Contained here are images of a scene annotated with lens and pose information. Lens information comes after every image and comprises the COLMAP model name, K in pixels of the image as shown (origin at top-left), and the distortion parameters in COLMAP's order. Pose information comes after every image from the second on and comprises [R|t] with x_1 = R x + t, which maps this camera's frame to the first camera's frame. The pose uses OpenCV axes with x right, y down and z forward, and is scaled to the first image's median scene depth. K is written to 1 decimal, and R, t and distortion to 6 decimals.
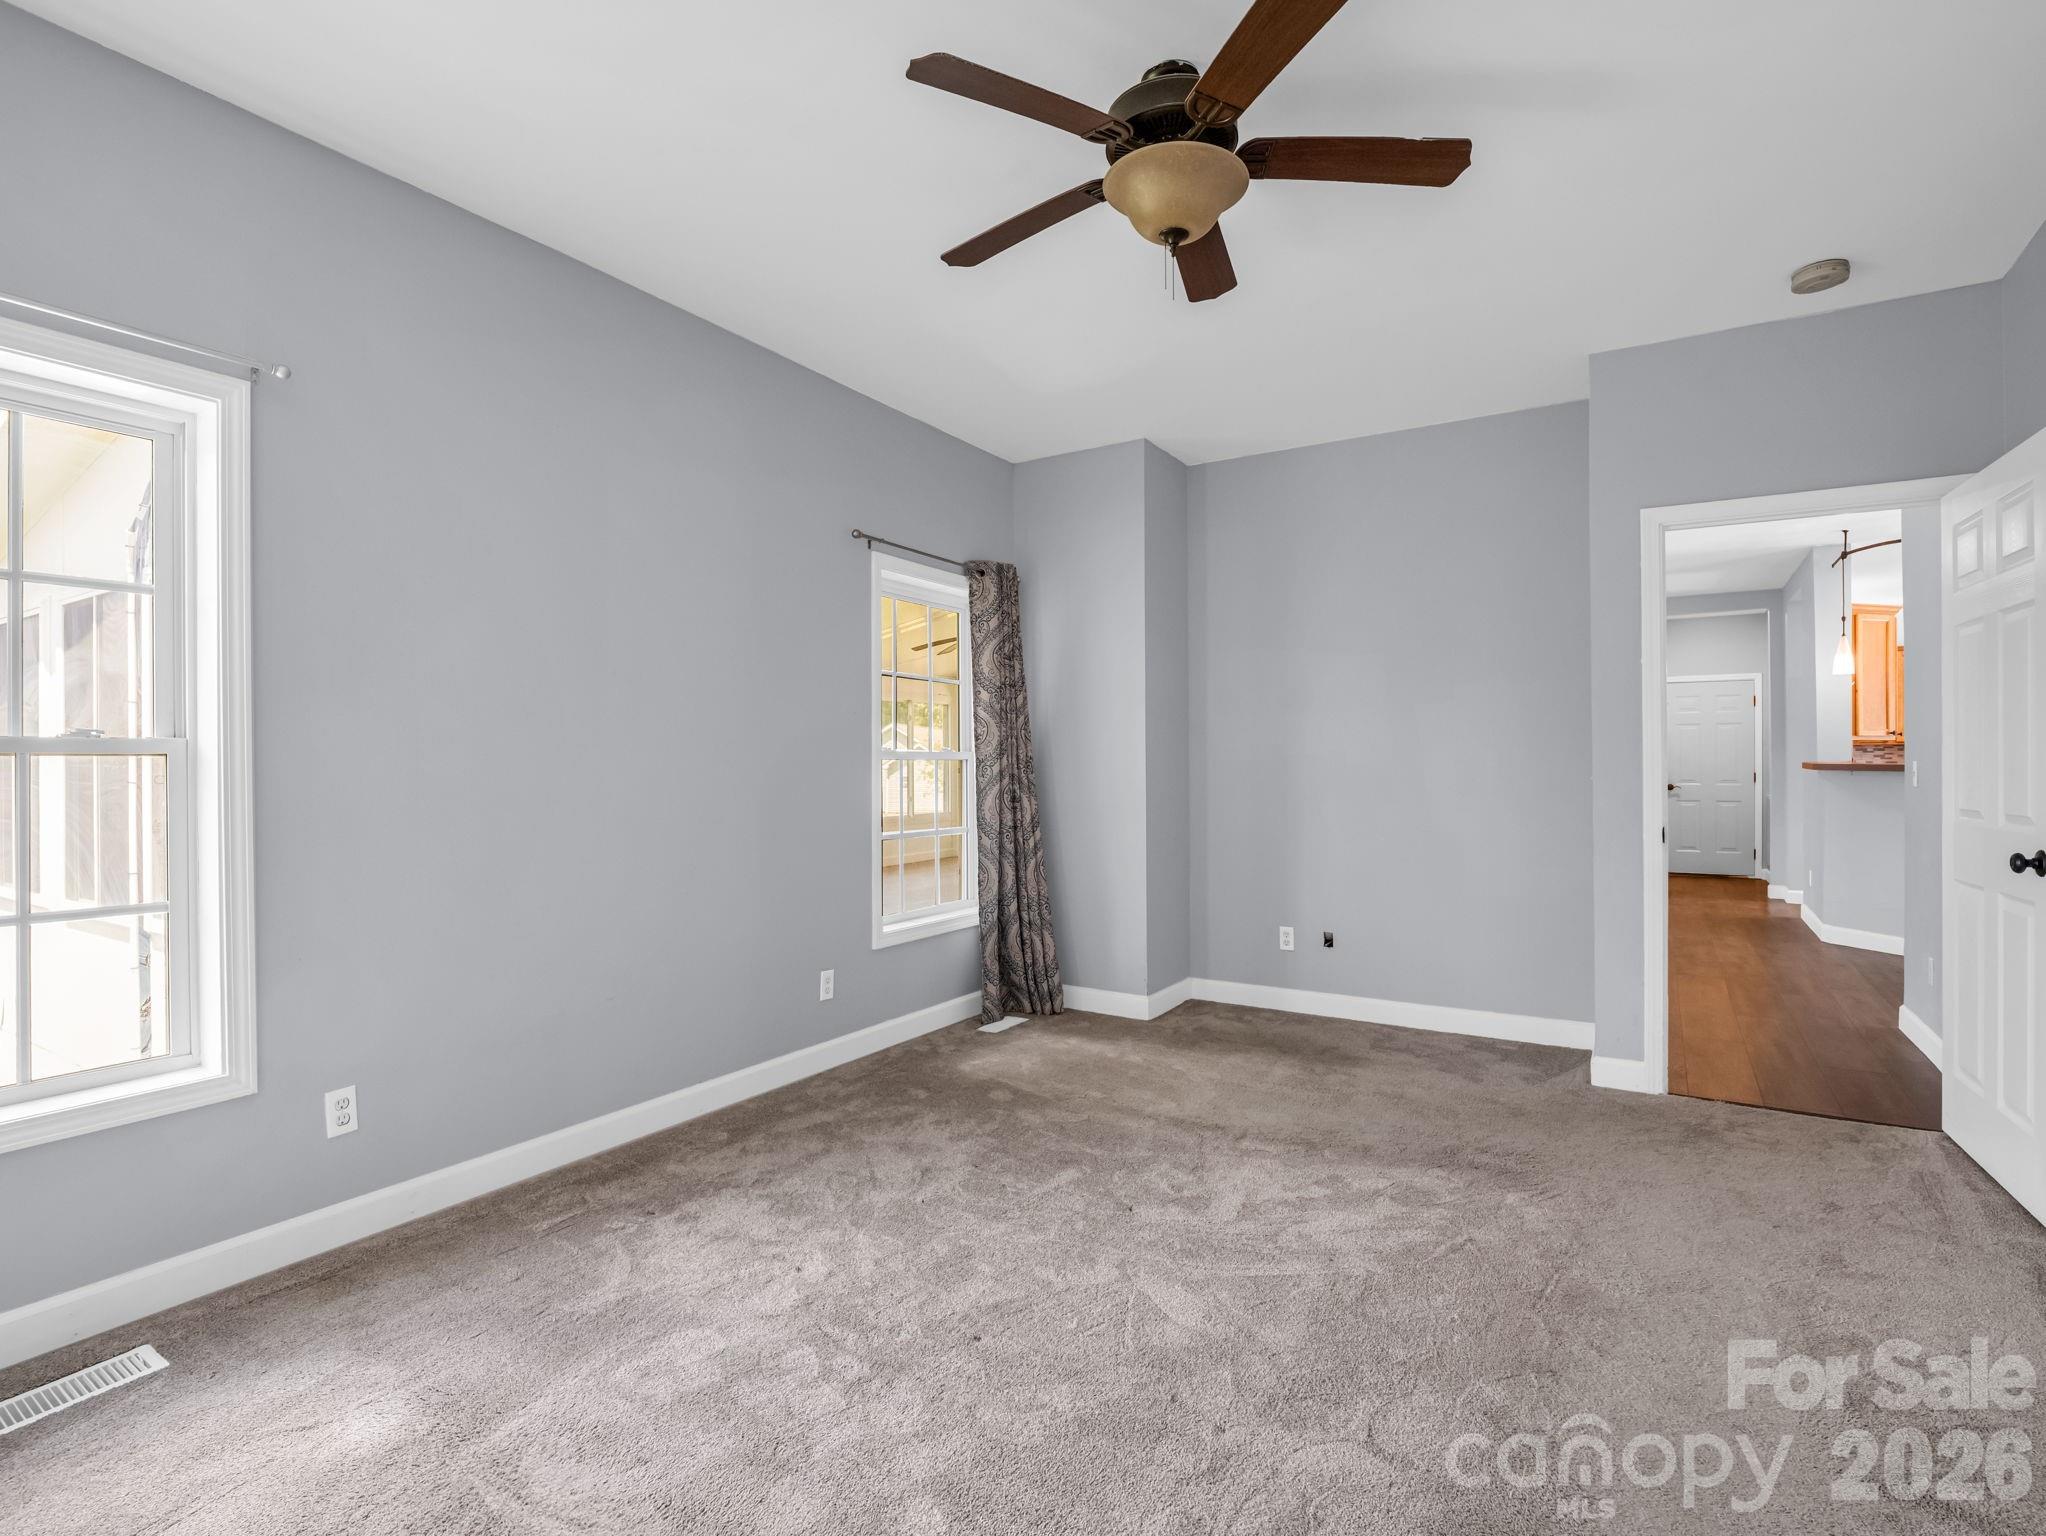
lens RADIAL K [[1021.1, 0, 1012.4], [0, 1021.1, 775.4], [0, 0, 1]] dist [0.000549, -0.000741]
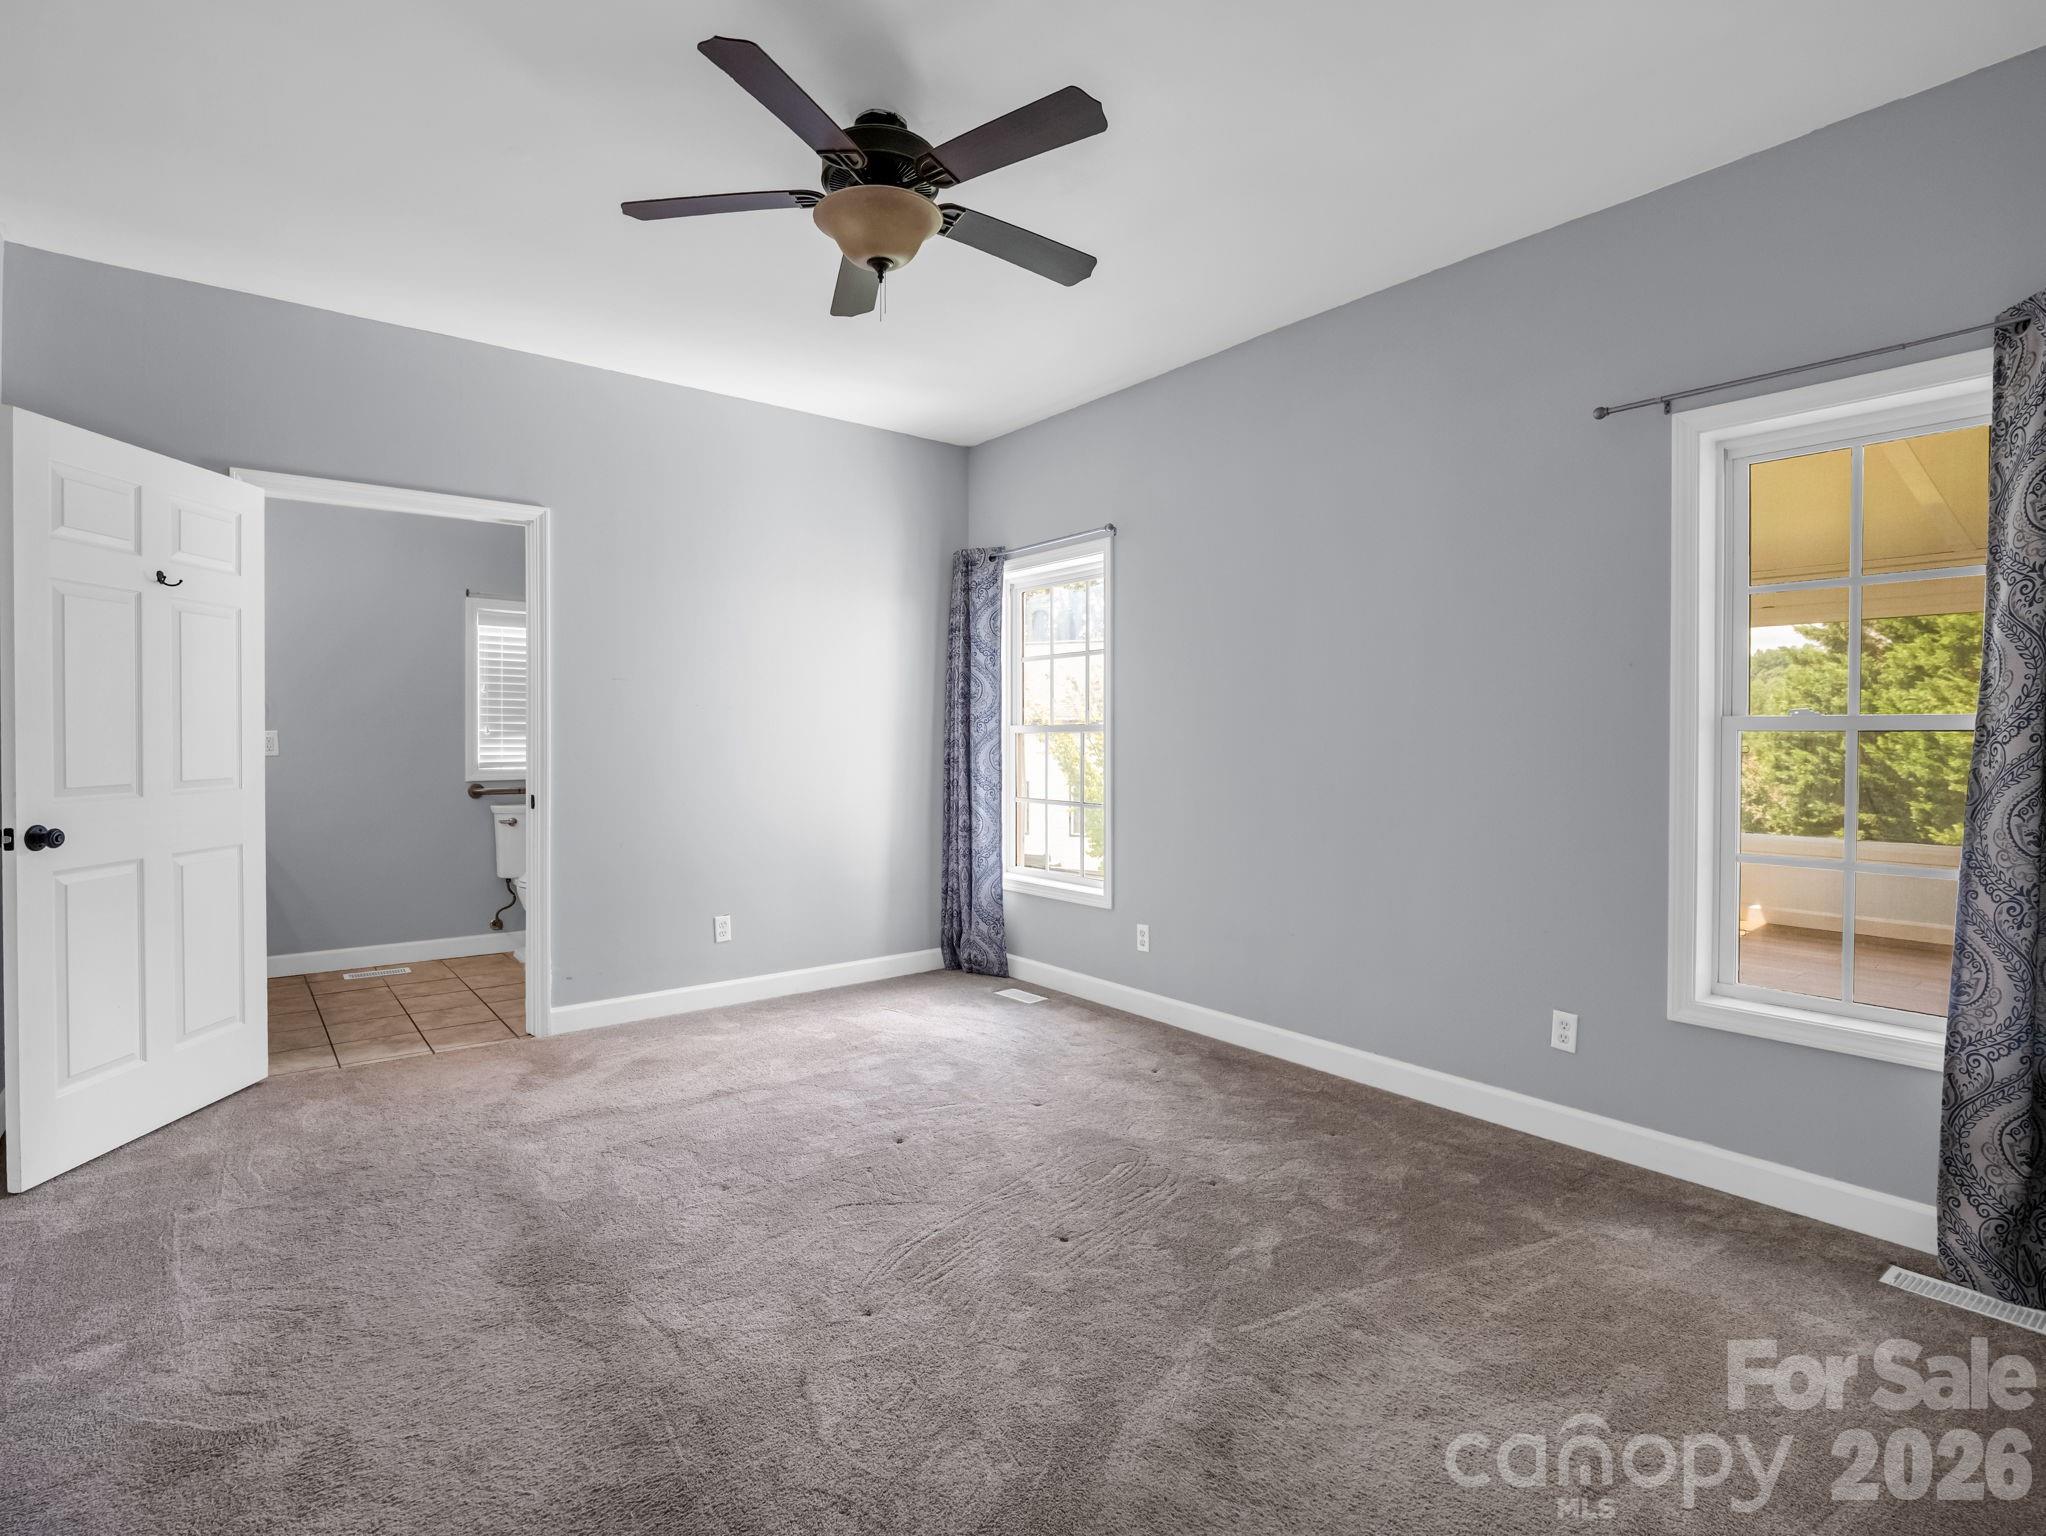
lens RADIAL K [[1037.6, 0, 1021.9], [0, 1037.6, 757.9], [0, 0, 1]] dist [0.000368, -0.000278]
pose [[-0.336230, 0.027194, -0.941387, 0.636380], [-0.002039, 0.999560, 0.029602, -0.018398], [0.941778, 0.011873, -0.336027, 0.829203]]
